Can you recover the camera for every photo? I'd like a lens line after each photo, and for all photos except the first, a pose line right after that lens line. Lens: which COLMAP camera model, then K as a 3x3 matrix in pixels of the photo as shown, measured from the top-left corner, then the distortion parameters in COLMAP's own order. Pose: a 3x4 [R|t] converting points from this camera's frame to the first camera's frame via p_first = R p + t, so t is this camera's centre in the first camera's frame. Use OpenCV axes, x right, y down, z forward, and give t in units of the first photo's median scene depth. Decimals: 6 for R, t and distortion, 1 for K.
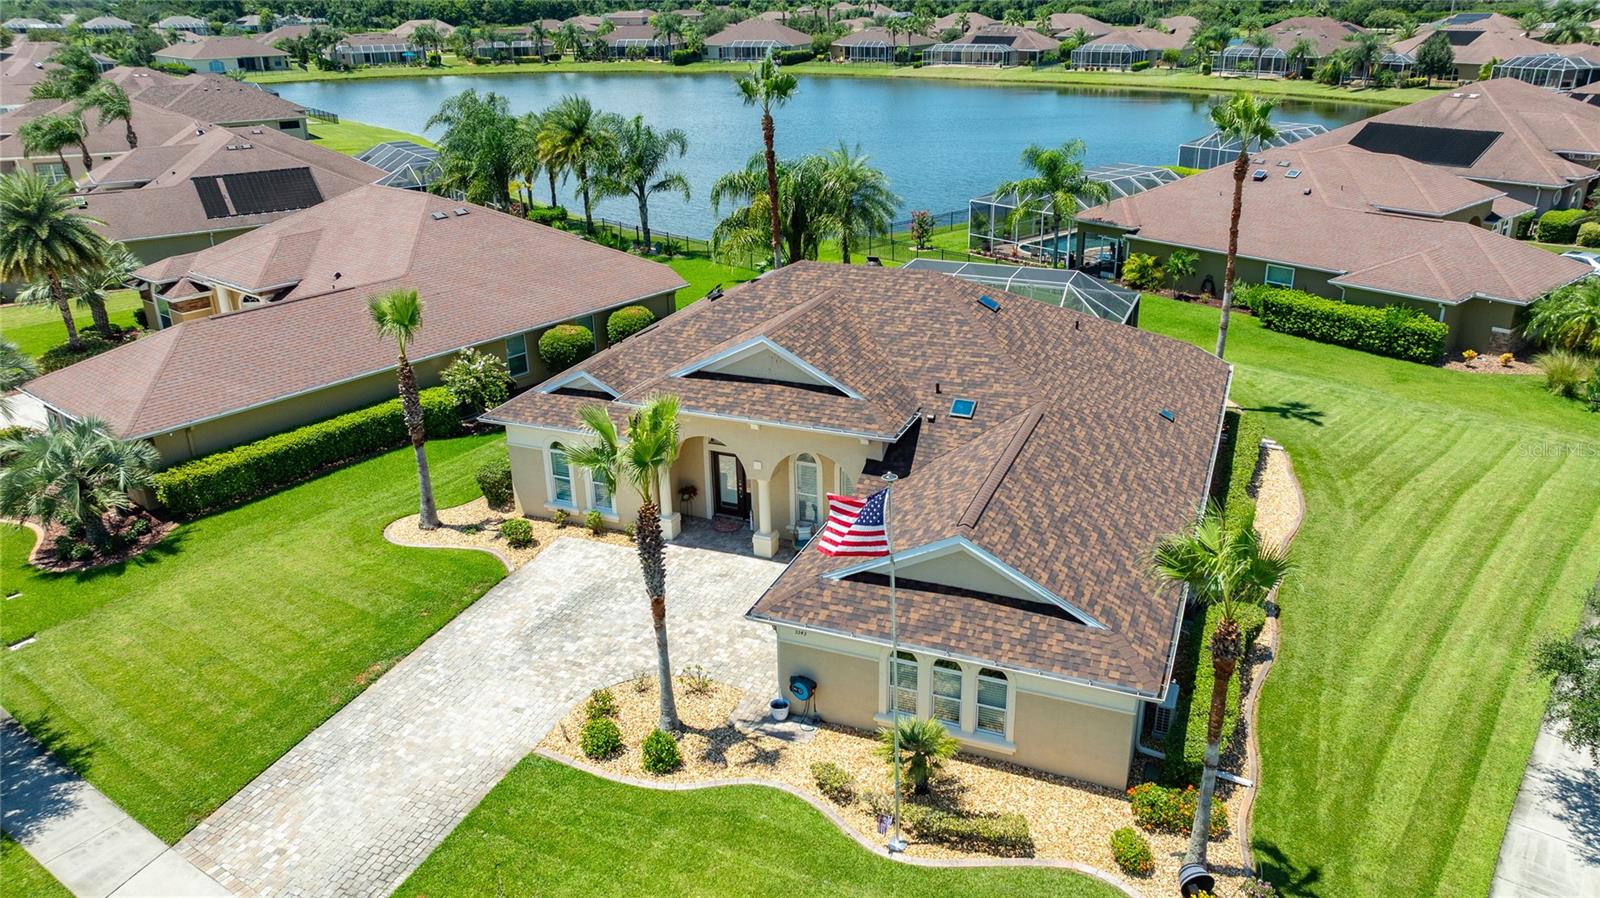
lens RADIAL K [[1138.8, 0, 801.8], [0, 1138.8, 456.8], [0, 0, 1]] dist [-0.025211, 0.053678]
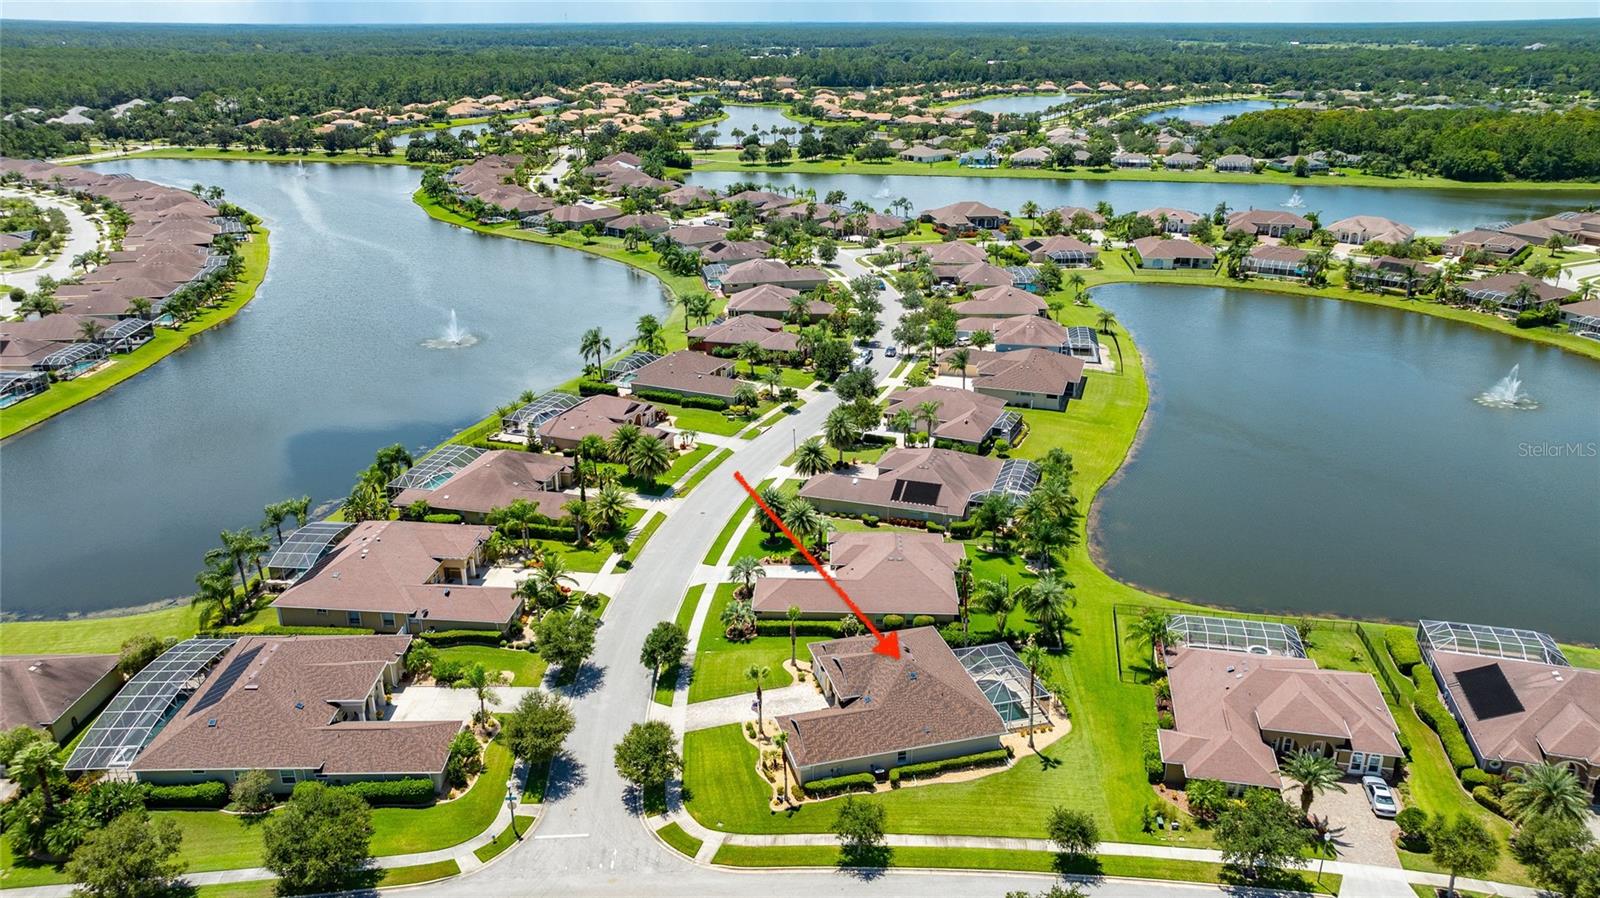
lens RADIAL K [[1138.8, 0, 810.1], [0, 1138.8, 454.7], [0, 0, 1]] dist [-0.025211, 0.053678]
pose [[0.612436, 0.299658, -0.731524, 2.776070], [-0.311779, 0.941920, 0.124820, -1.333657], [0.726440, 0.151630, 0.670293, -1.944344]]
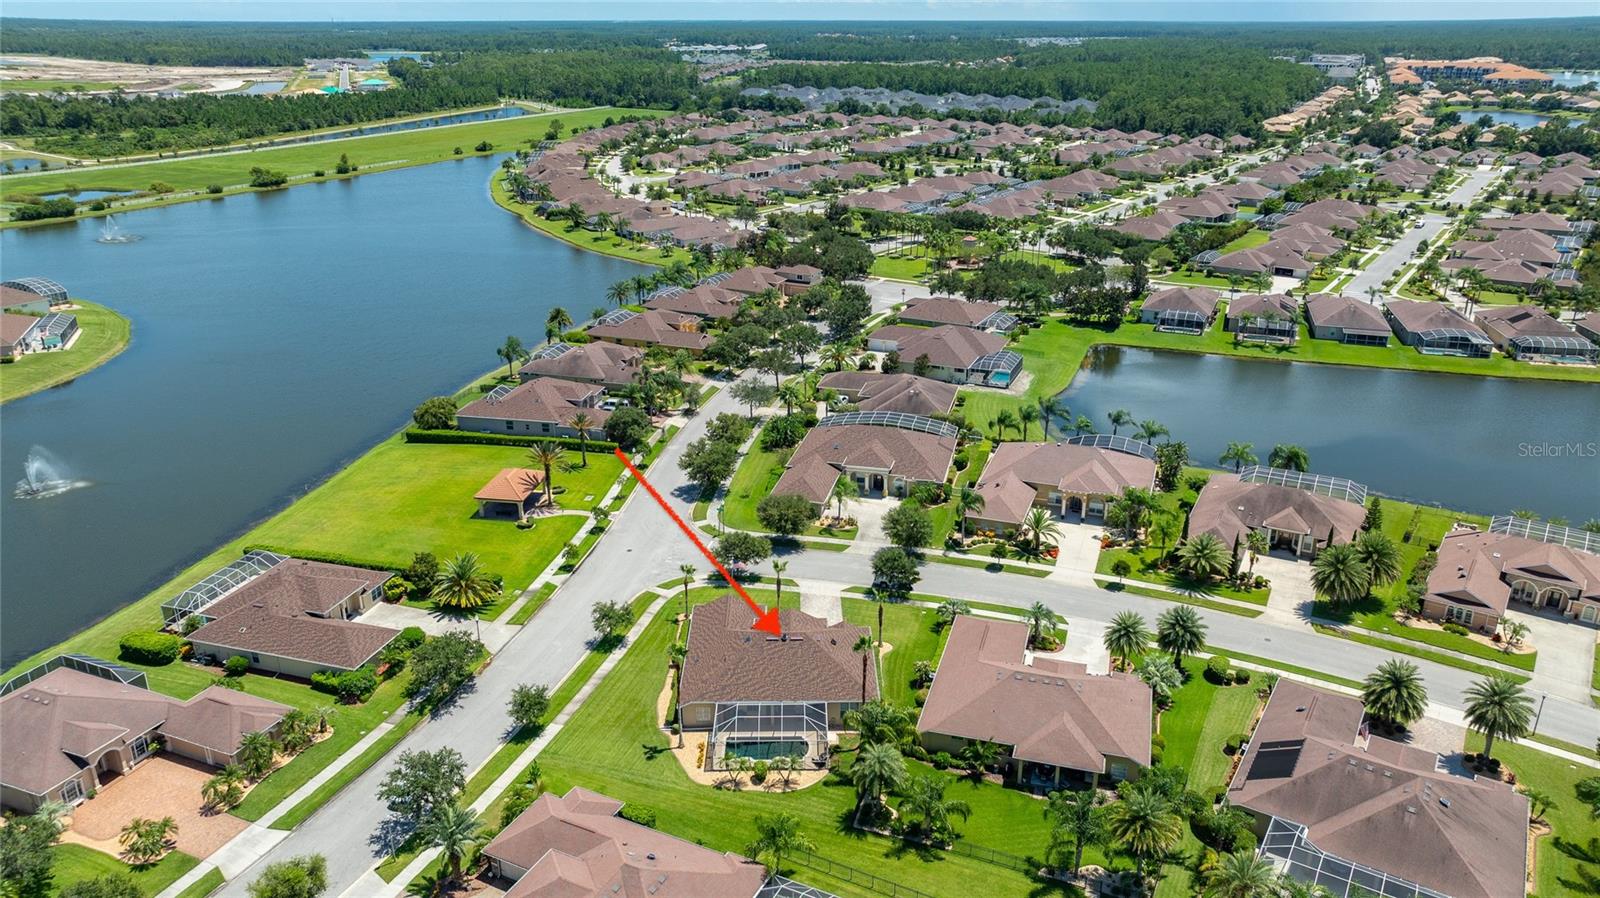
lens RADIAL K [[1138.8, 0, 803.0], [0, 1138.8, 439.6], [0, 0, 1]] dist [-0.025211, 0.053678]
pose [[-0.919685, 0.153437, -0.361438, 1.471828], [-0.135332, 0.740228, 0.658596, -3.641306], [0.368599, 0.654615, -0.660011, 3.697217]]
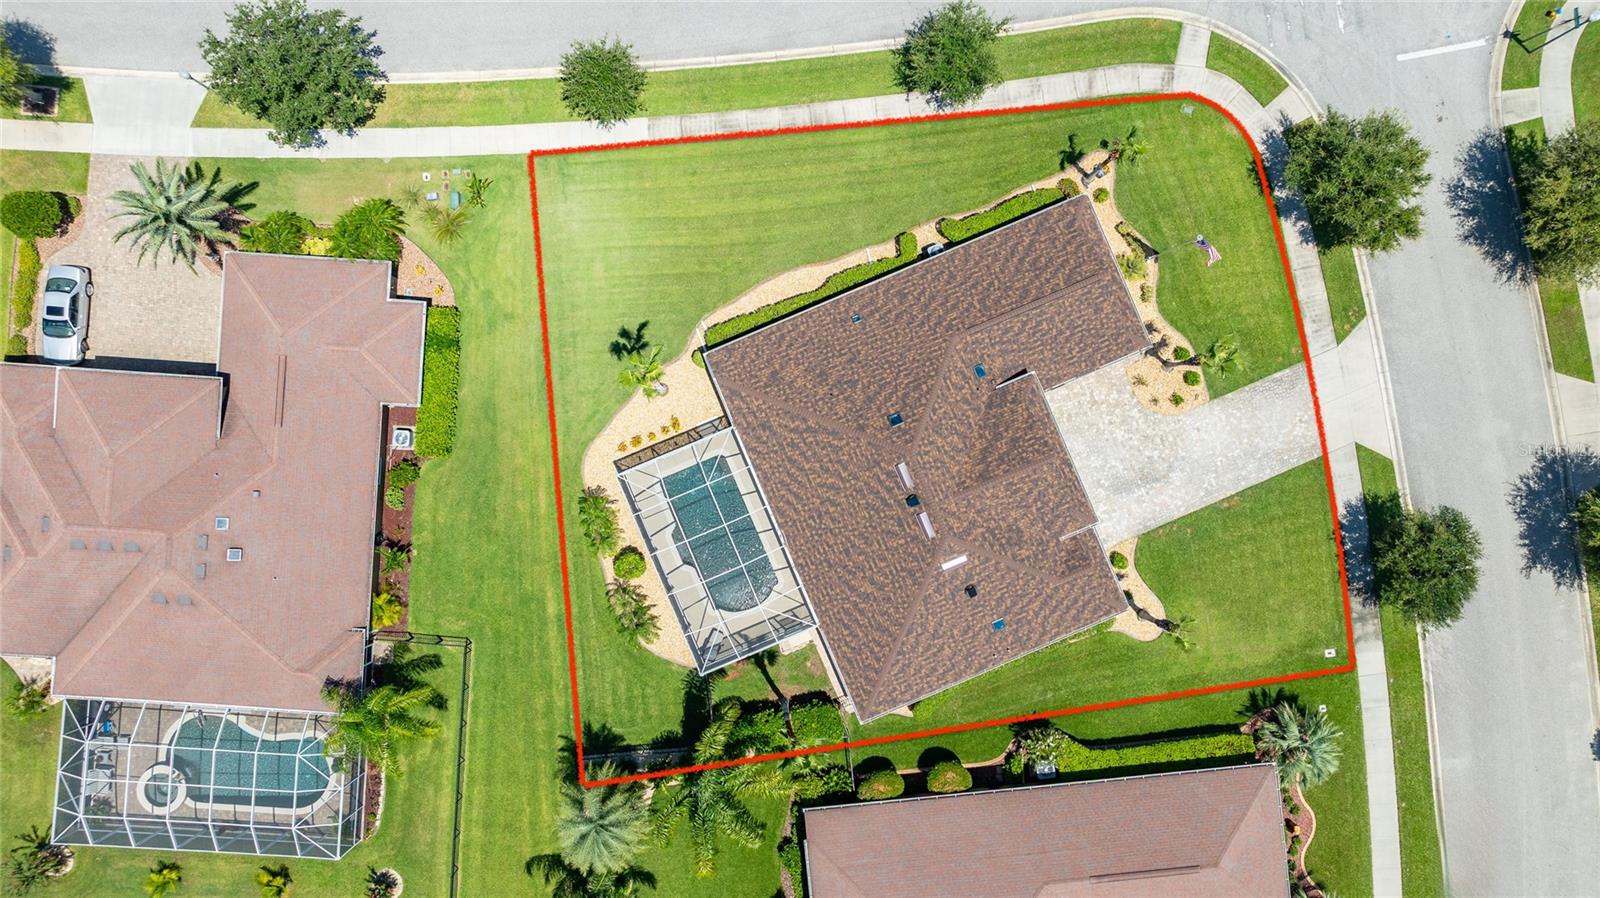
lens RADIAL K [[1138.8, 0, 802.0], [0, 1138.8, 450.0], [0, 0, 1]] dist [-0.025211, 0.053678]
pose [[-0.713489, -0.700423, 0.018479, 0.249276], [0.275034, -0.255714, 0.926805, -2.073001], [-0.644429, 0.666347, 0.375089, 0.634945]]
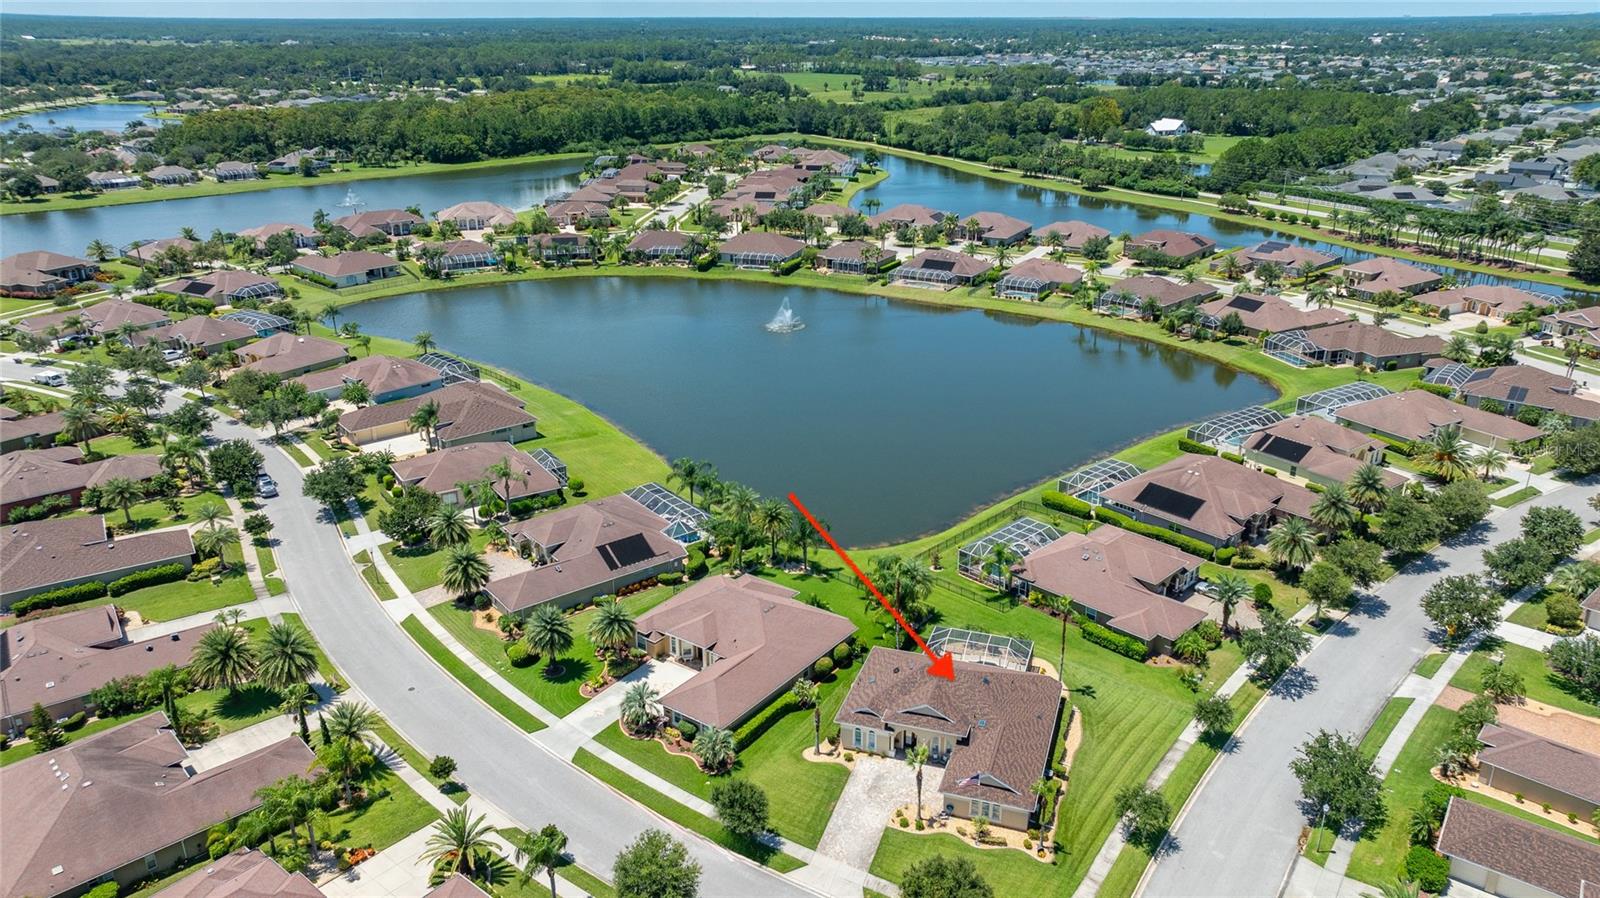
lens RADIAL K [[1138.8, 0, 805.9], [0, 1138.8, 454.4], [0, 0, 1]] dist [-0.025211, 0.053678]
pose [[0.997499, -0.010190, 0.069948, -0.720247], [0.011723, 0.999699, -0.021548, -0.902141], [-0.069708, 0.022314, 0.997318, -2.811856]]
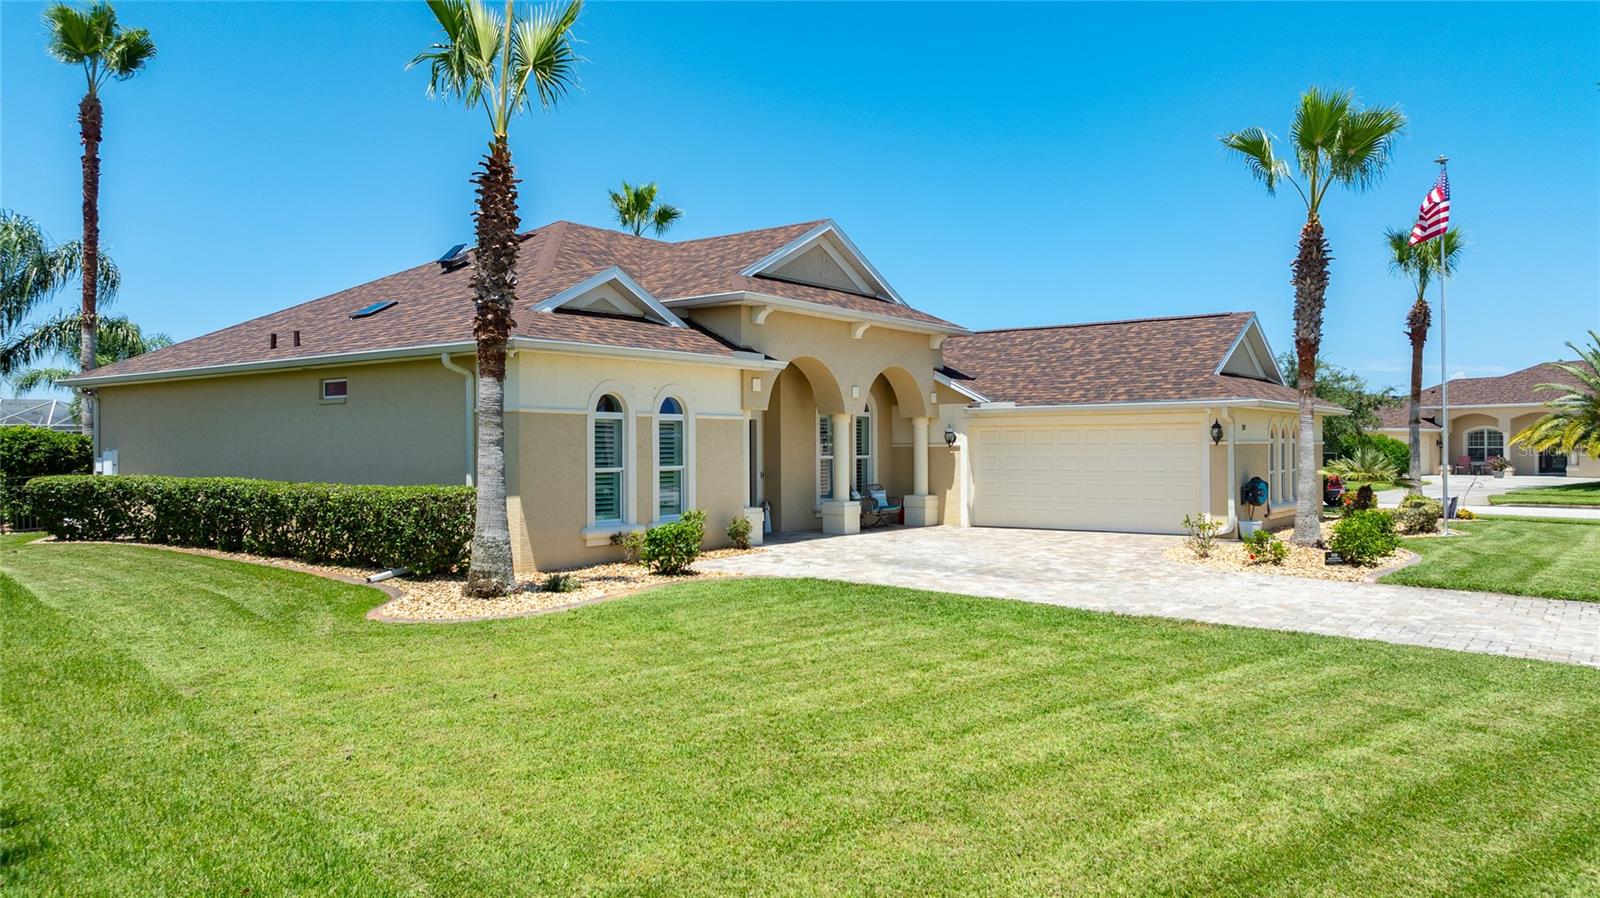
lens RADIAL K [[1138.8, 0, 806.6], [0, 1138.8, 447.0], [0, 0, 1]] dist [-0.025211, 0.053678]
pose [[0.233062, 0.016558, 0.972321, -0.855976], [0.378735, 0.919365, -0.106437, 0.121212], [-0.895680, 0.393058, 0.207998, 1.006575]]
